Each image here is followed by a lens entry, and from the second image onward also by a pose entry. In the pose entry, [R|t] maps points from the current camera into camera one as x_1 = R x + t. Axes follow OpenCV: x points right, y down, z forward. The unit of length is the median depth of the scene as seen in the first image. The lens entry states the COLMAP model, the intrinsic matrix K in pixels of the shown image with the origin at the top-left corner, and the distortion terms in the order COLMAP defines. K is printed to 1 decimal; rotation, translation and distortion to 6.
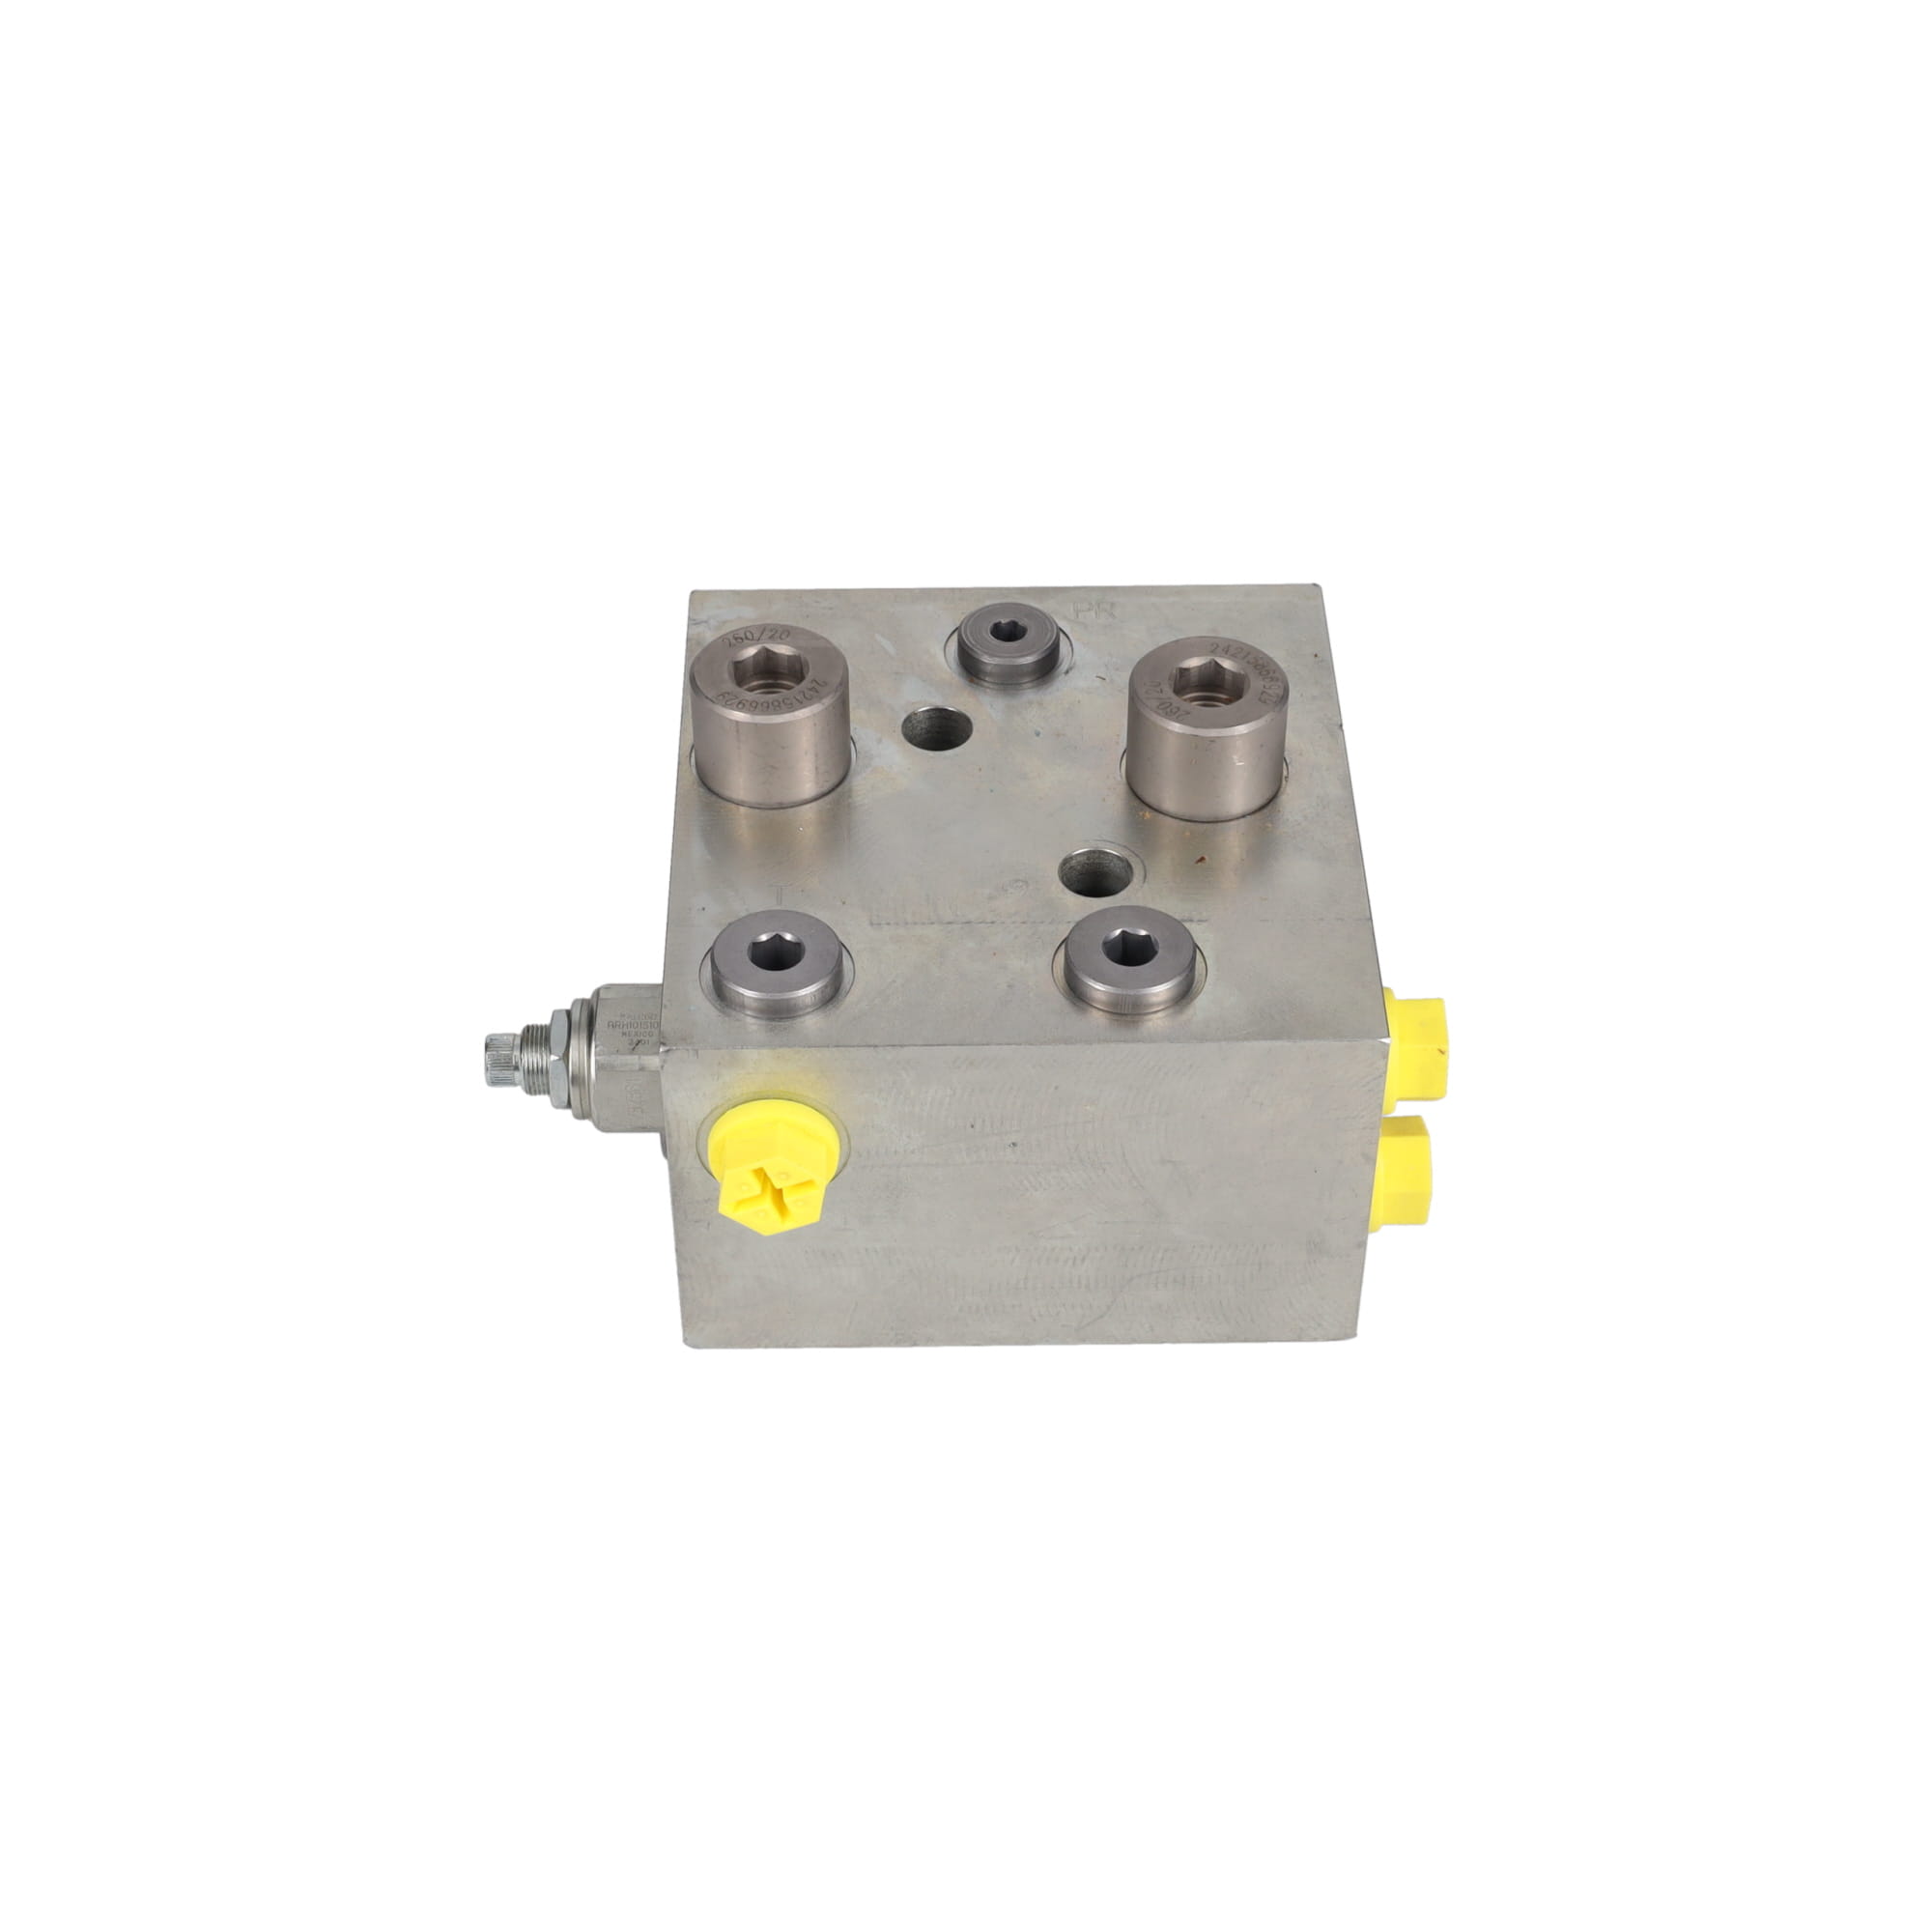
lens RADIAL K [[3342.4, 0, 966.0], [0, 3342.4, 966.0], [0, 0, 1]] dist [0.028377, 0.024392]
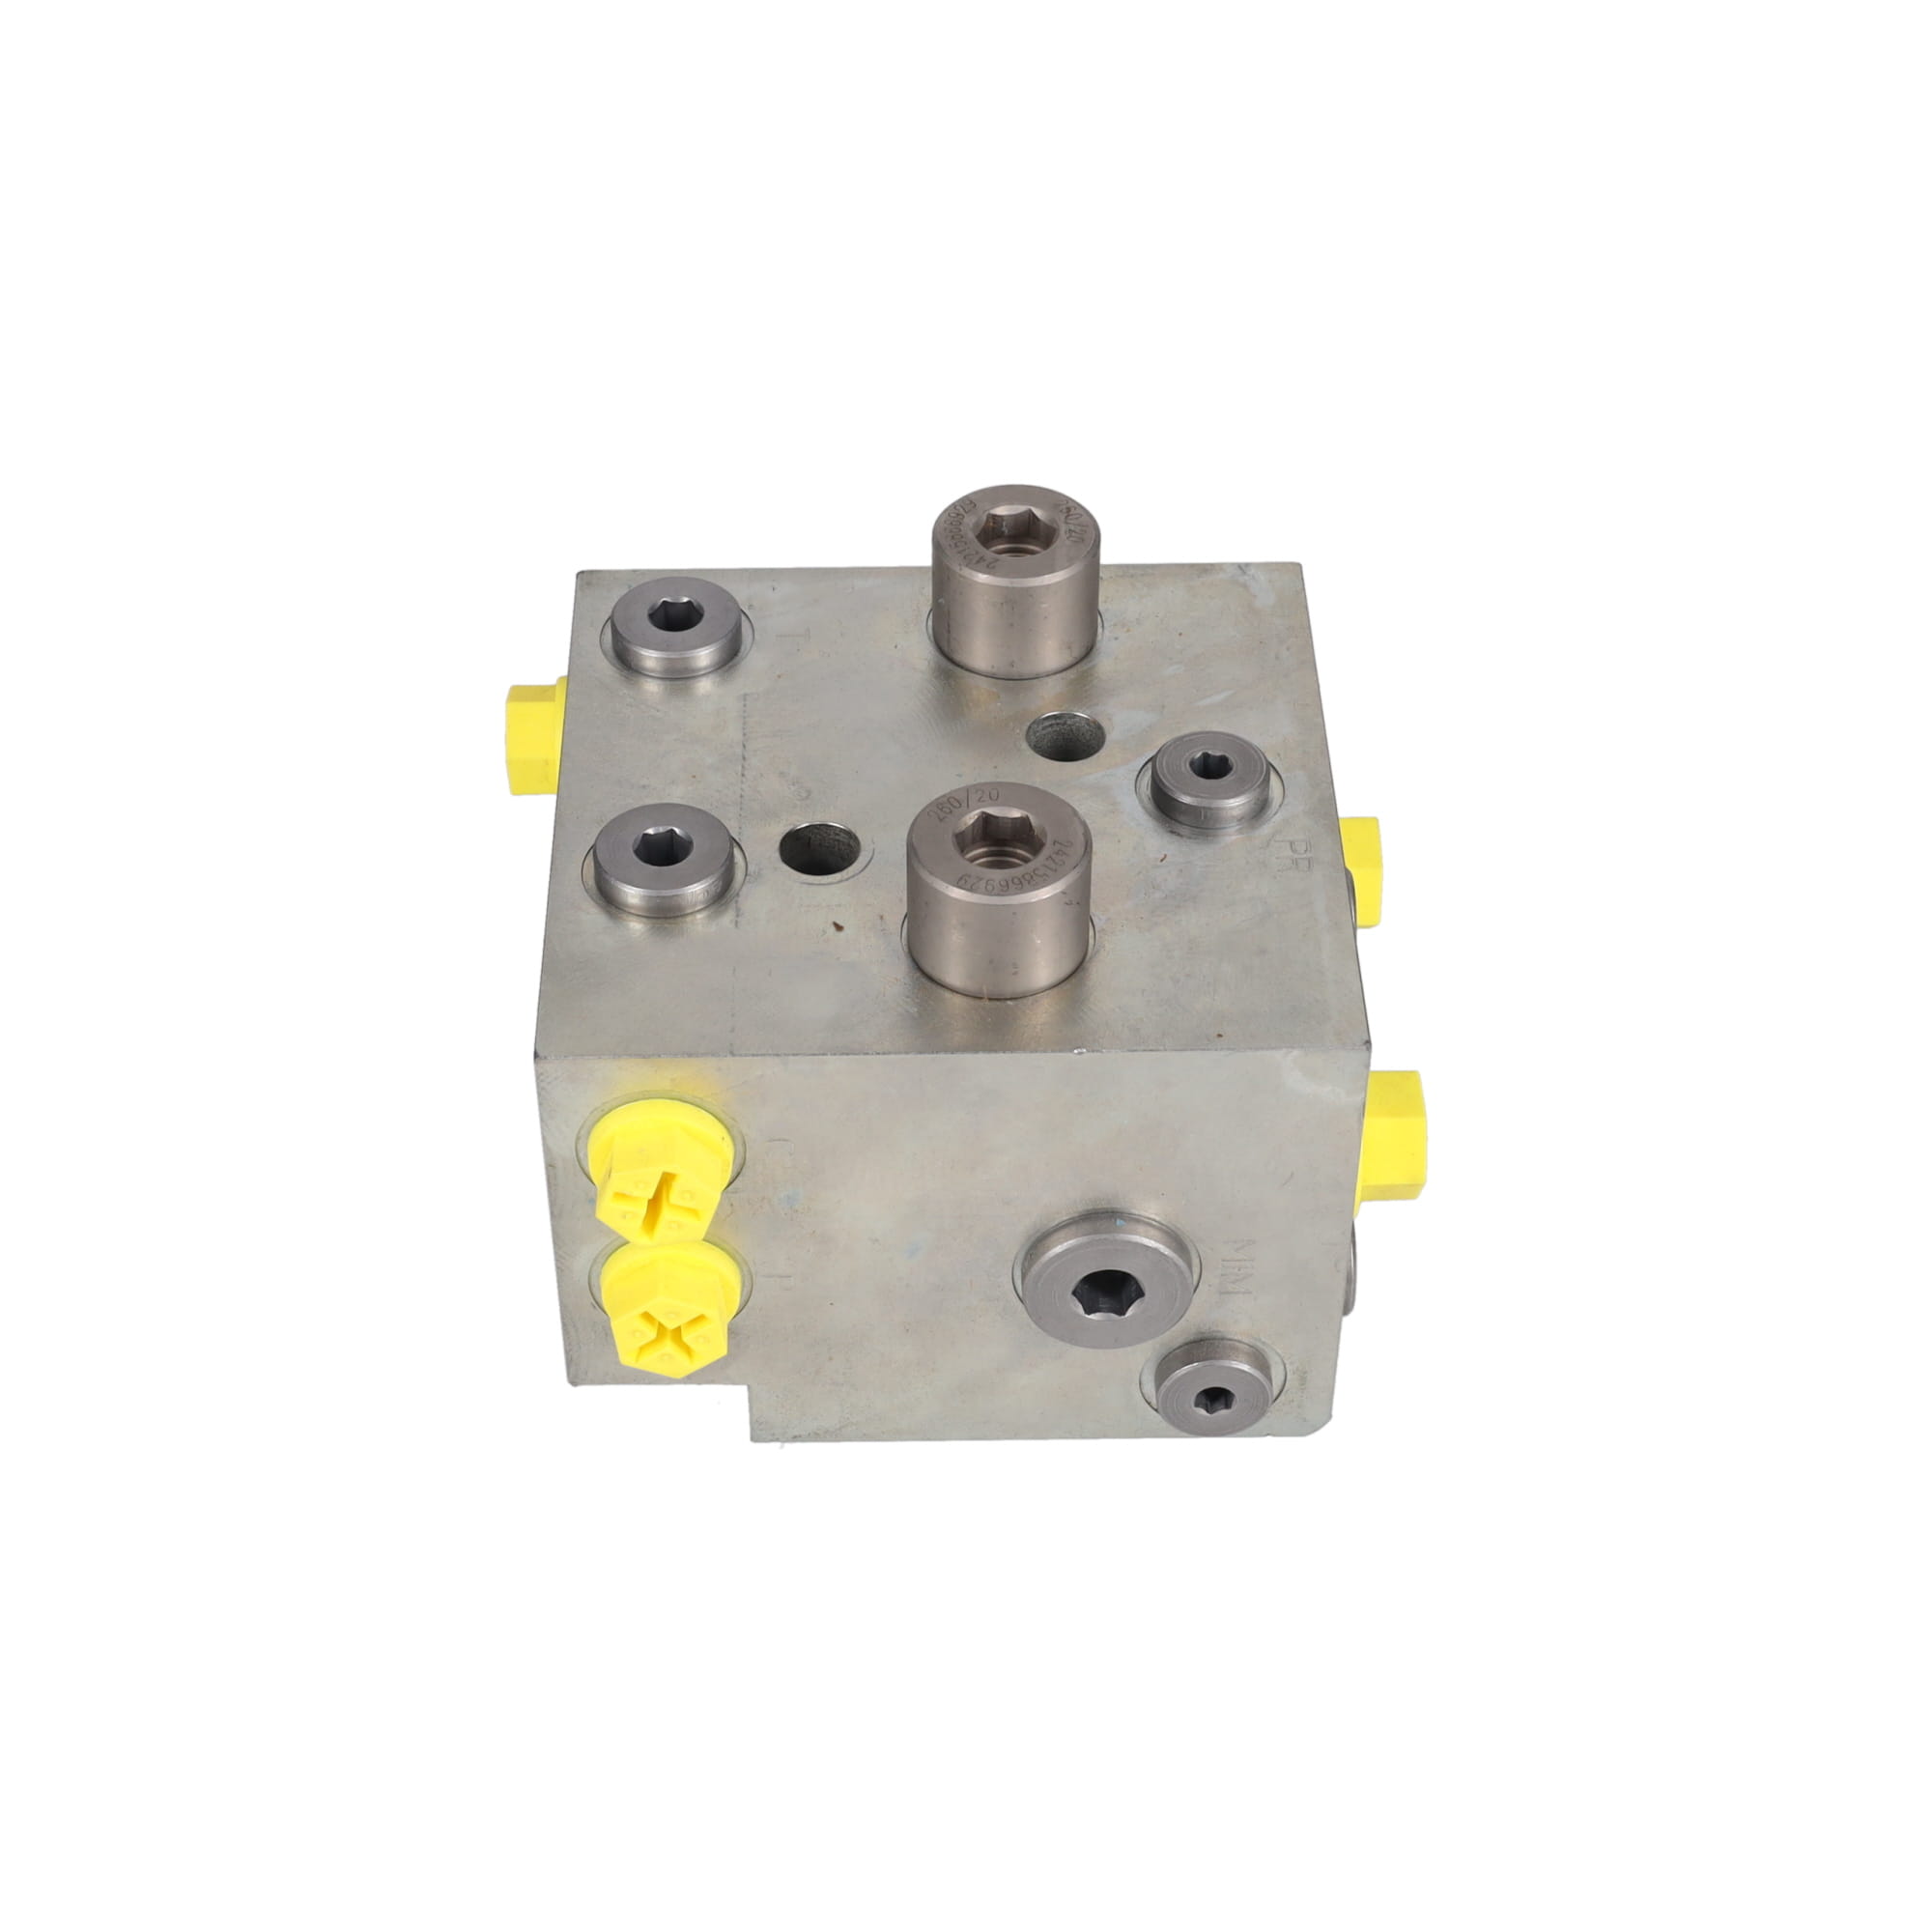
lens RADIAL K [[3780.2, 0, 931.9], [0, 3780.2, 963.8], [0, 0, 1]] dist [0.016831, -0.049729]
pose [[0.000409, 0.687106, -0.726557, 0.790261], [-0.680450, 0.532608, 0.503305, -0.537764], [0.732794, 0.494180, 0.467759, 0.538259]]
